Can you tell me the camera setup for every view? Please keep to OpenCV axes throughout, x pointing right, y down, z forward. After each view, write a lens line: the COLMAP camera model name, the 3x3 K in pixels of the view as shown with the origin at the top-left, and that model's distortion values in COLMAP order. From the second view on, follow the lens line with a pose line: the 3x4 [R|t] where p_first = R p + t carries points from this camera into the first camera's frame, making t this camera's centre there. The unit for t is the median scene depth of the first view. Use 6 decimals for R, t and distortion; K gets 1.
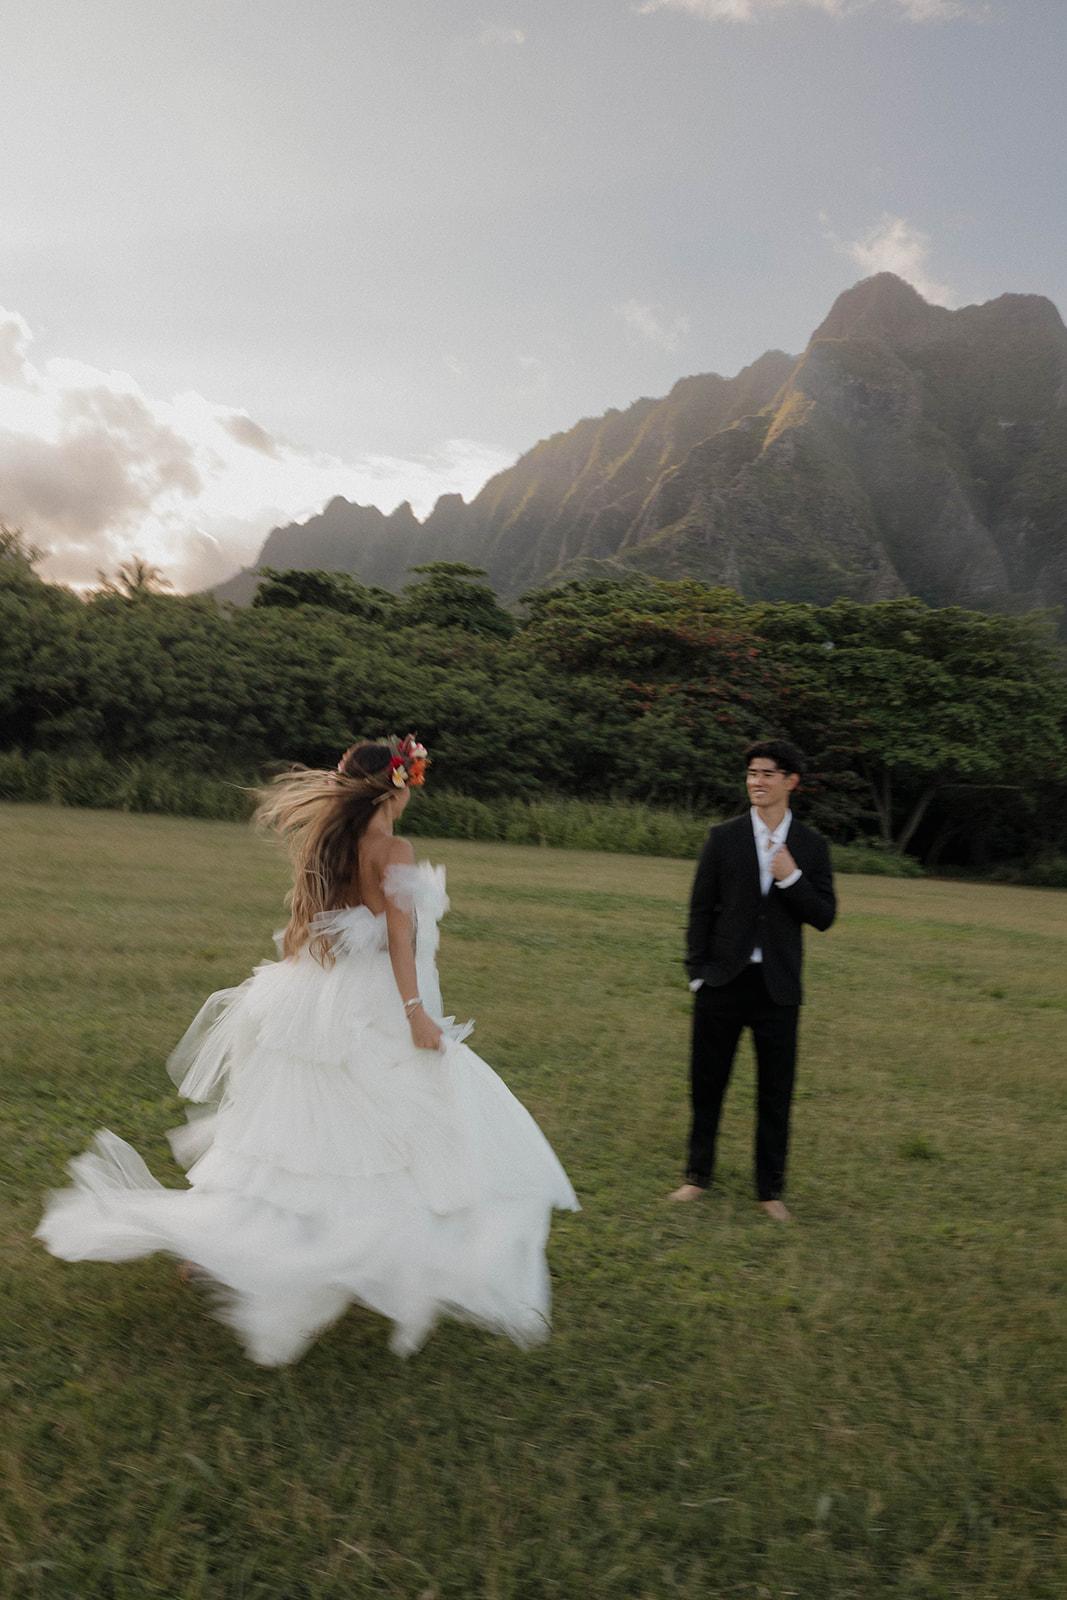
lens RADIAL K [[1347.3, 0, 552.1], [0, 1347.3, 809.6], [0, 0, 1]] dist [0.006592, -0.005165]
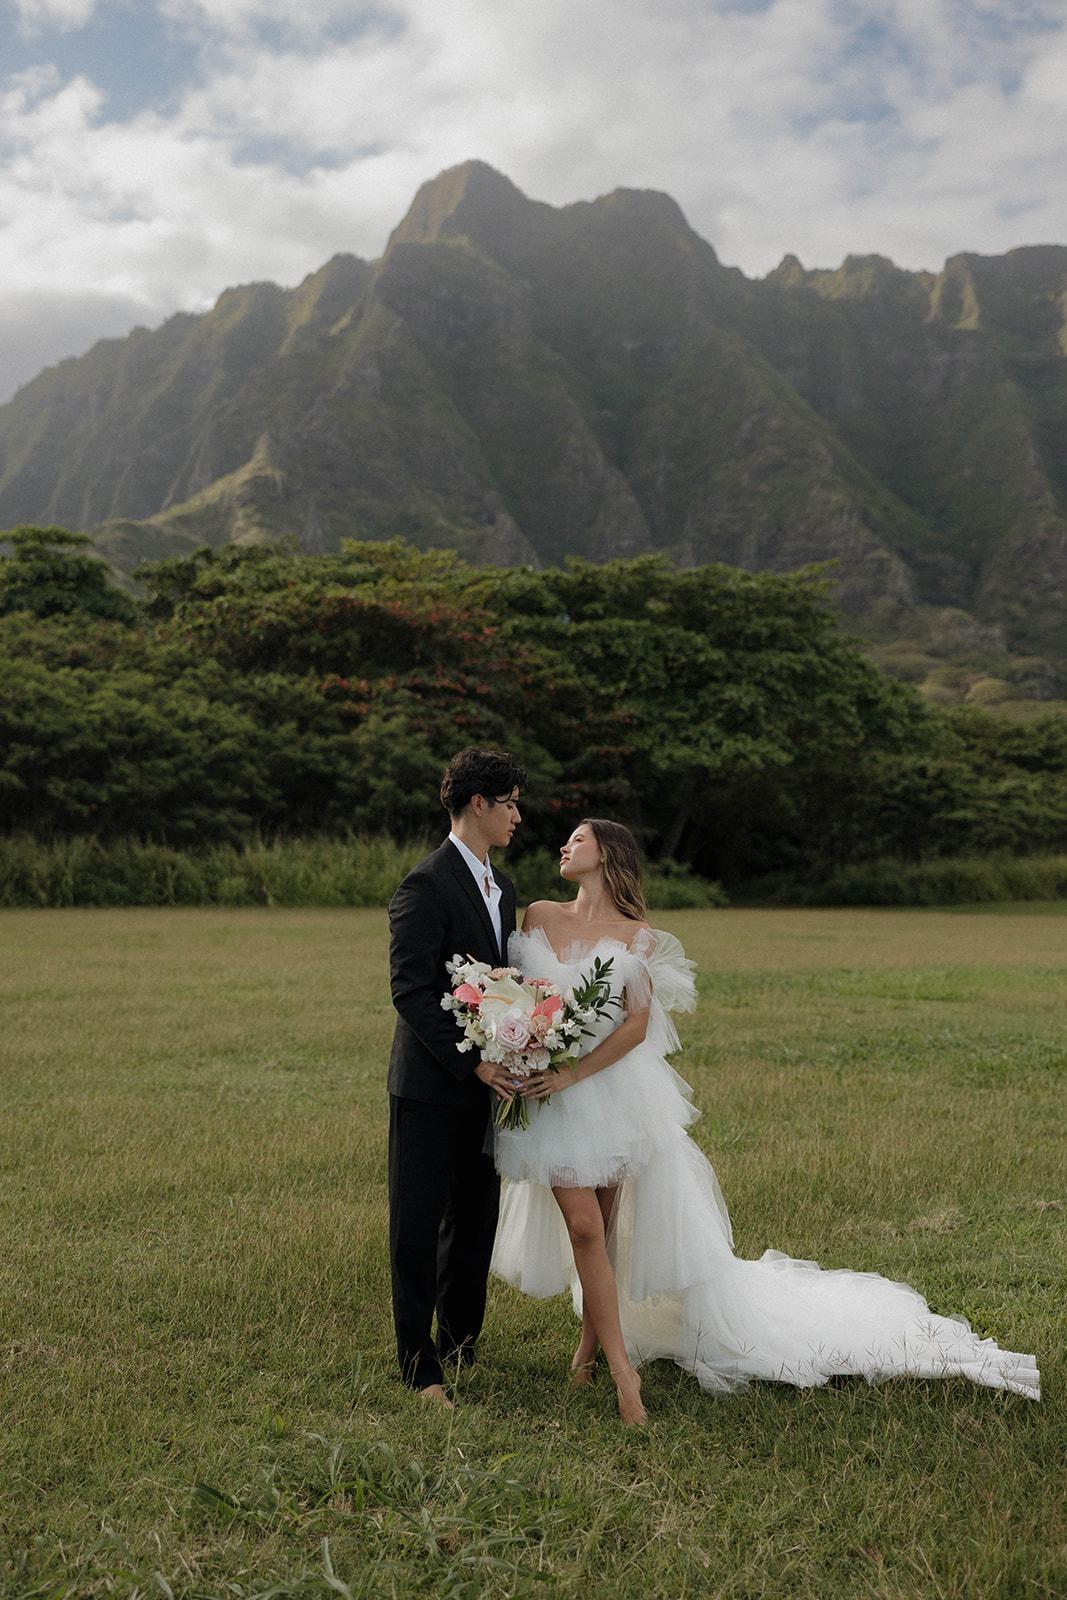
lens RADIAL K [[1737.1, 0, 499.2], [0, 1737.1, 767.0], [0, 0, 1]] dist [0.011205, -0.020609]
pose [[0.970272, -0.060503, 0.234333, -0.079872], [0.070041, 0.997012, -0.032587, -0.006866], [-0.231661, 0.048031, 0.971610, 0.039109]]
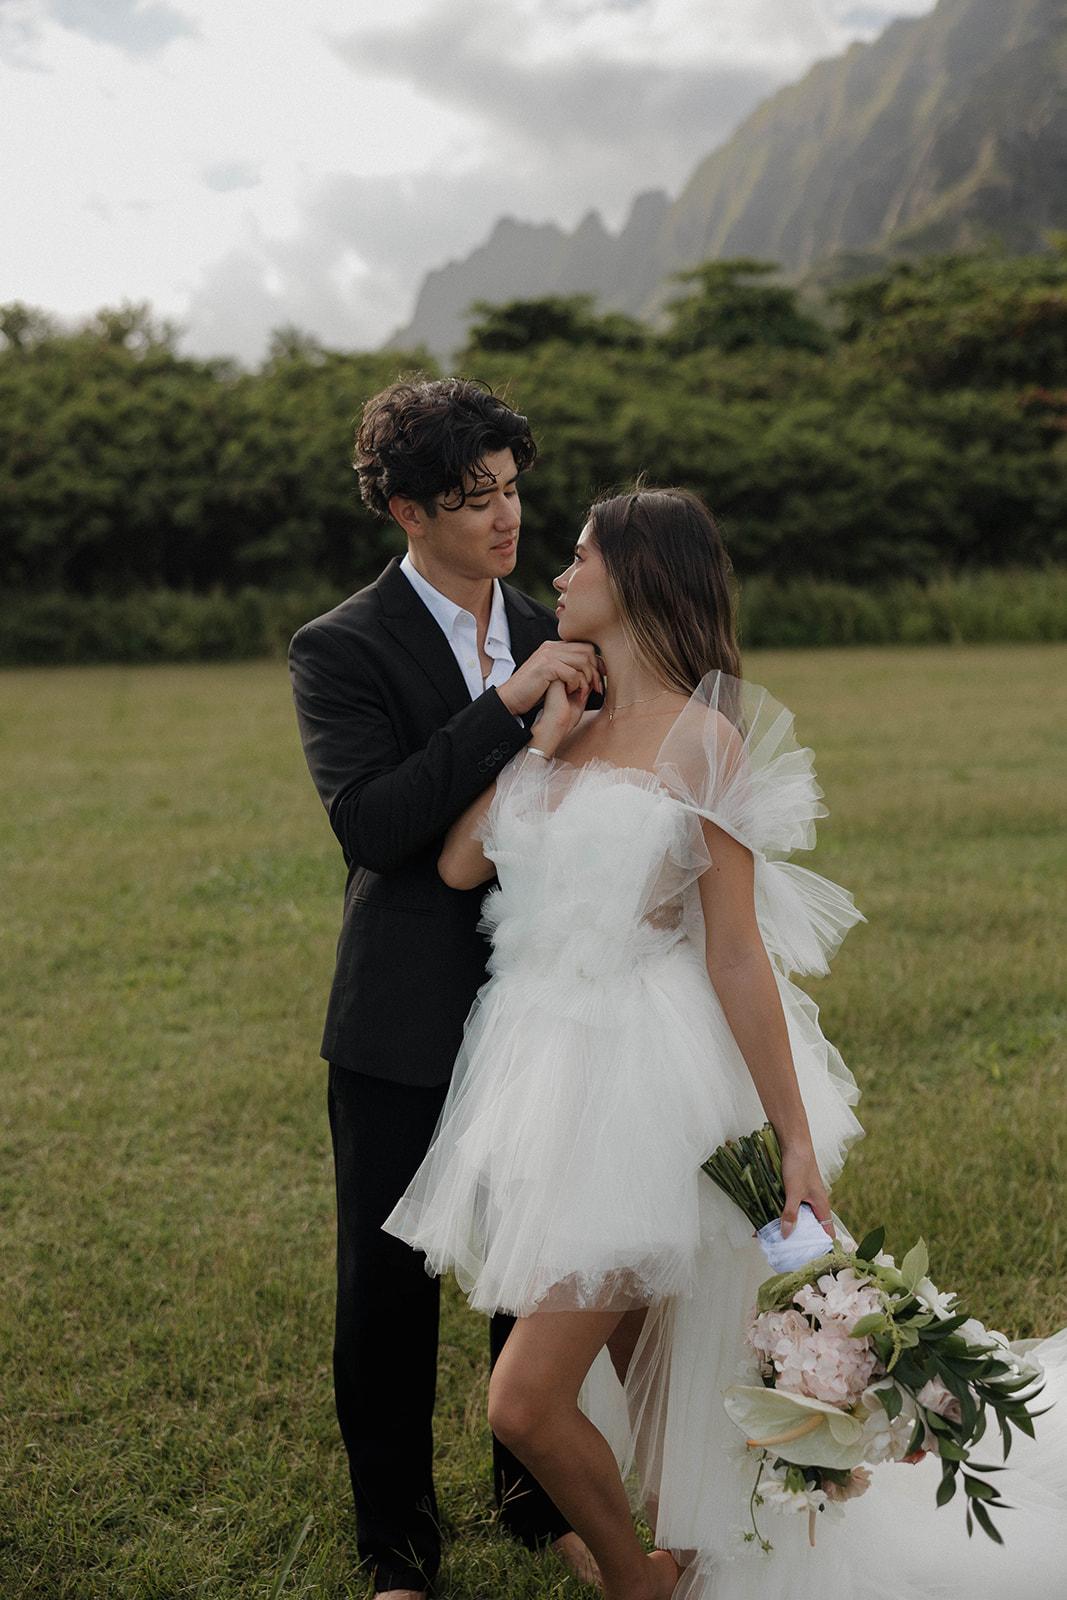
lens RADIAL K [[1729.4, 0, 532.8], [0, 1729.4, 773.7], [0, 0, 1]] dist [0.002276, -0.016677]
pose [[0.980566, -0.093163, -0.172658, -0.056147], [0.109120, 0.990358, 0.085343, -0.004841], [0.163042, -0.102525, 0.981278, 0.076390]]
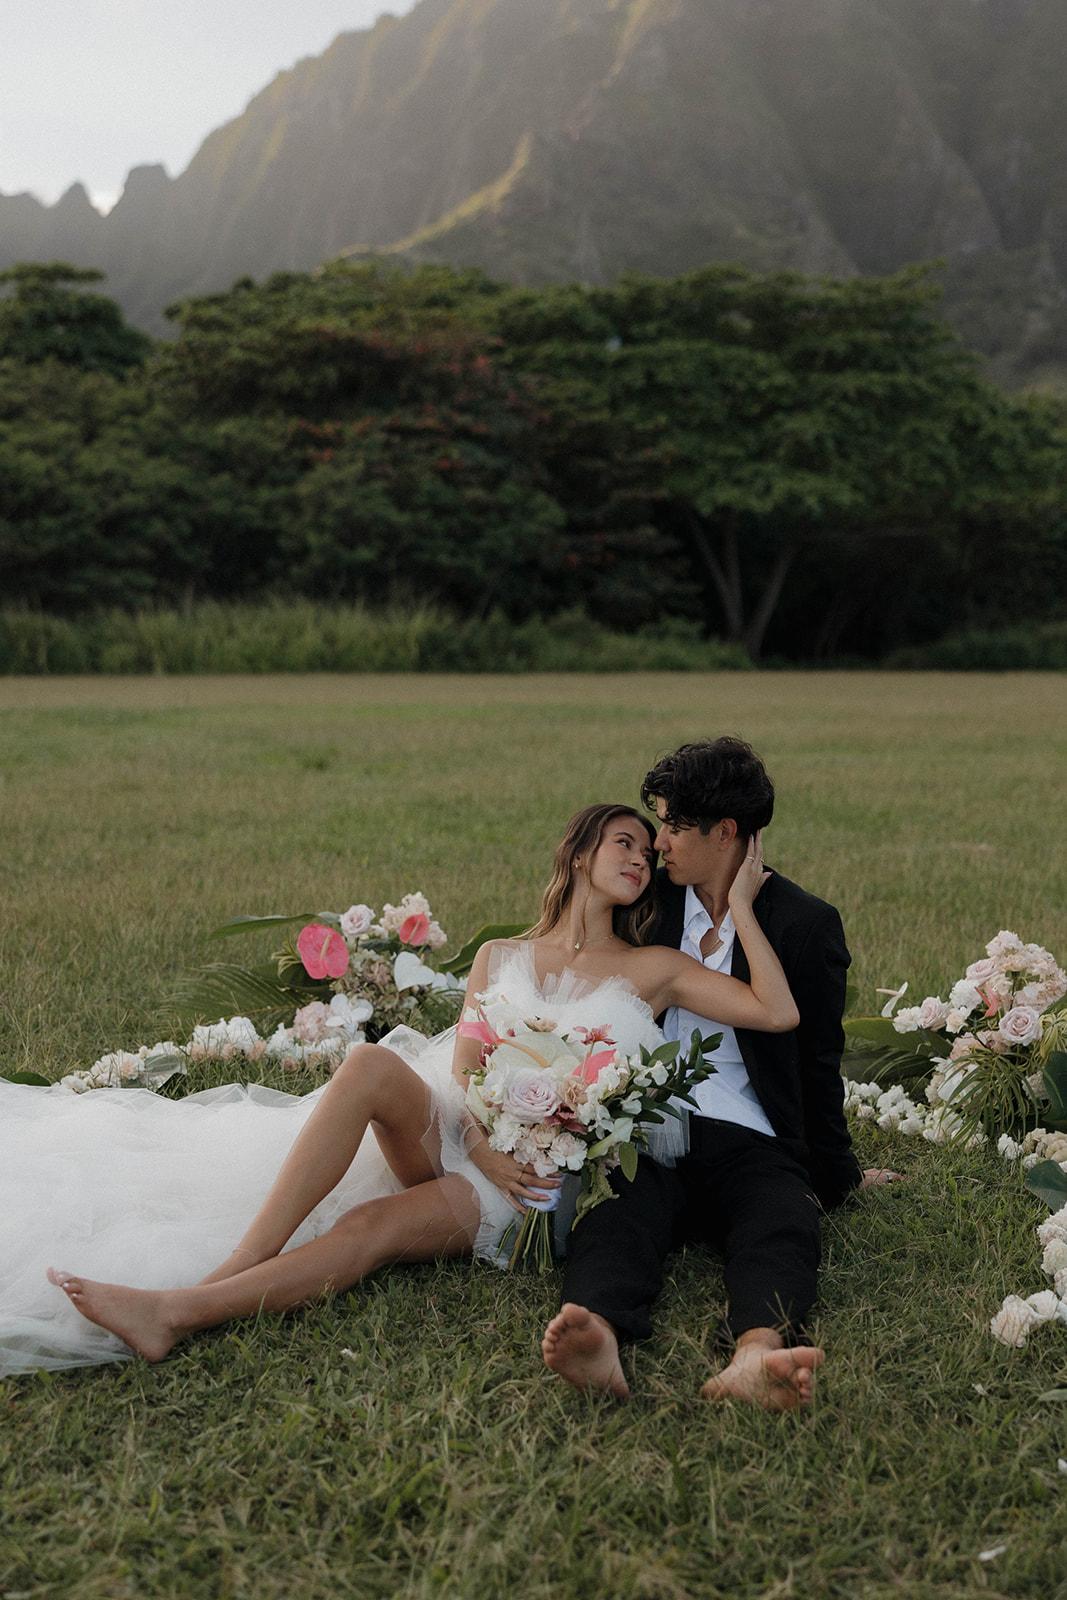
lens RADIAL K [[2050.1, 0, 544.6], [0, 2050.1, 730.8], [0, 0, 1]] dist [0.015031, -0.002168]
pose [[0.991745, -0.096255, 0.084712, 0.073189], [0.092093, 0.994405, 0.051746, 0.014936], [-0.089219, -0.043518, 0.995061, -0.020628]]
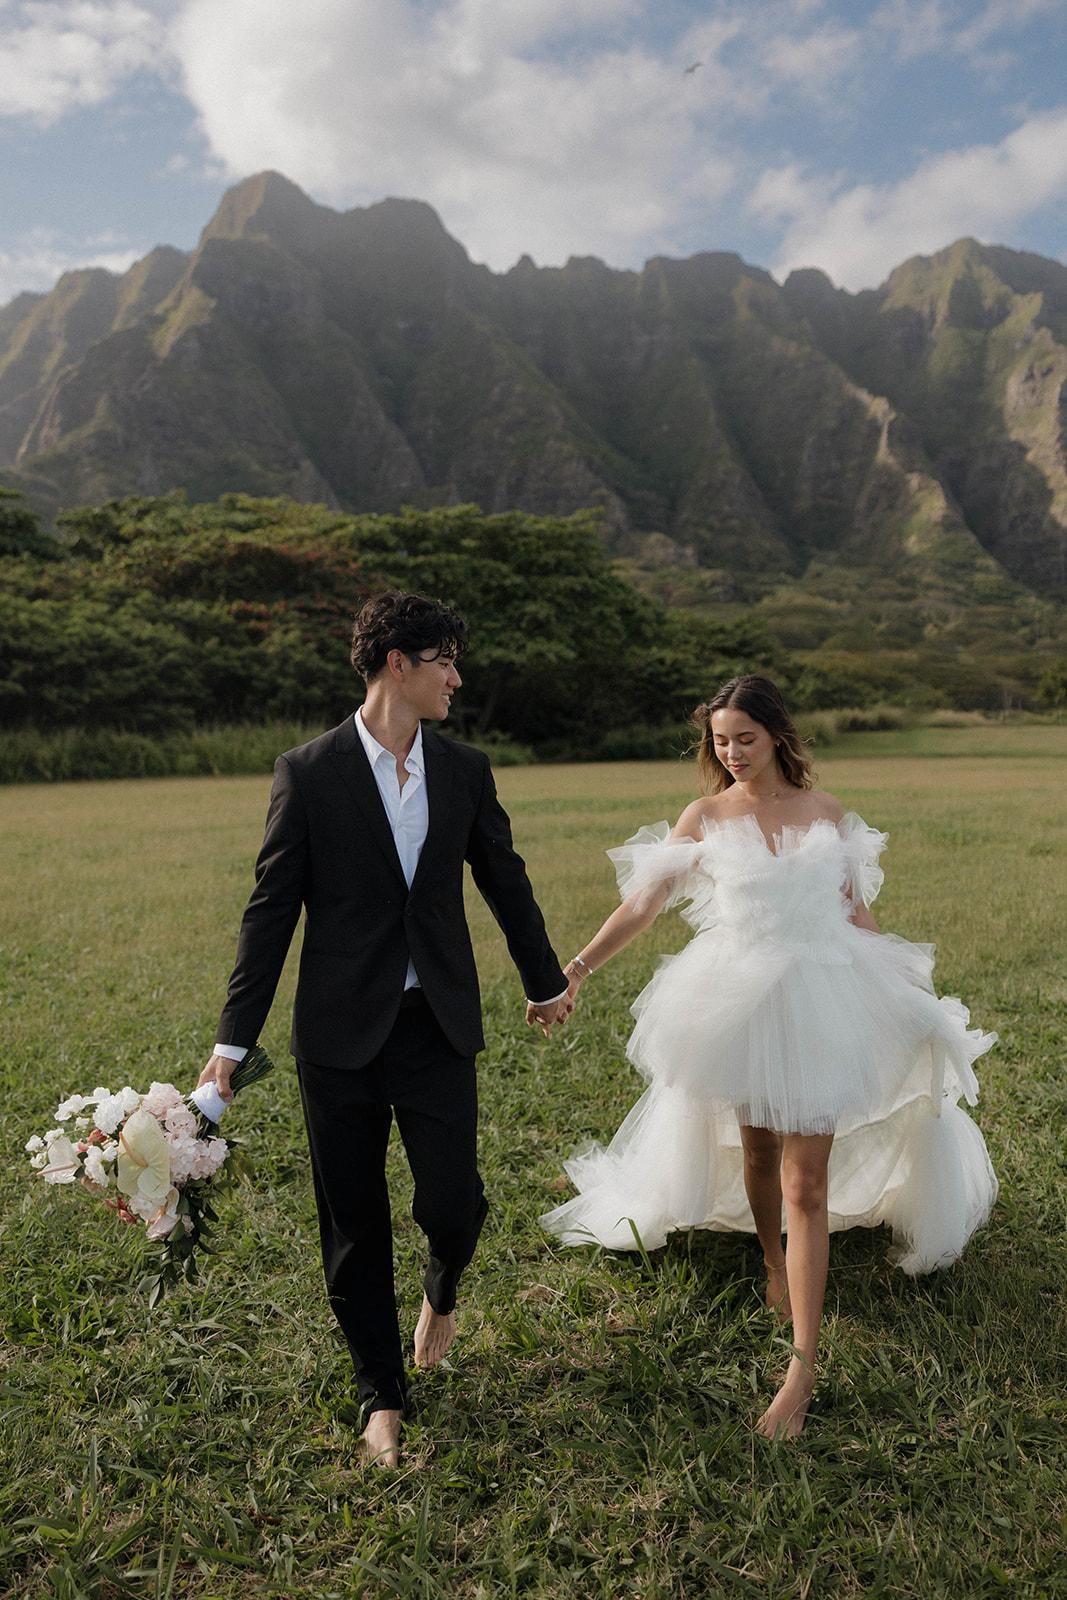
lens RADIAL K [[1368.7, 0, 532.9], [0, 1368.7, 727.7], [0, 0, 1]] dist [0.006232, 0.000066]
pose [[0.916644, -0.104877, 0.385700, -0.138215], [0.101073, 0.994421, 0.030190, -0.011343], [-0.386715, 0.011310, 0.922130, -0.013525]]
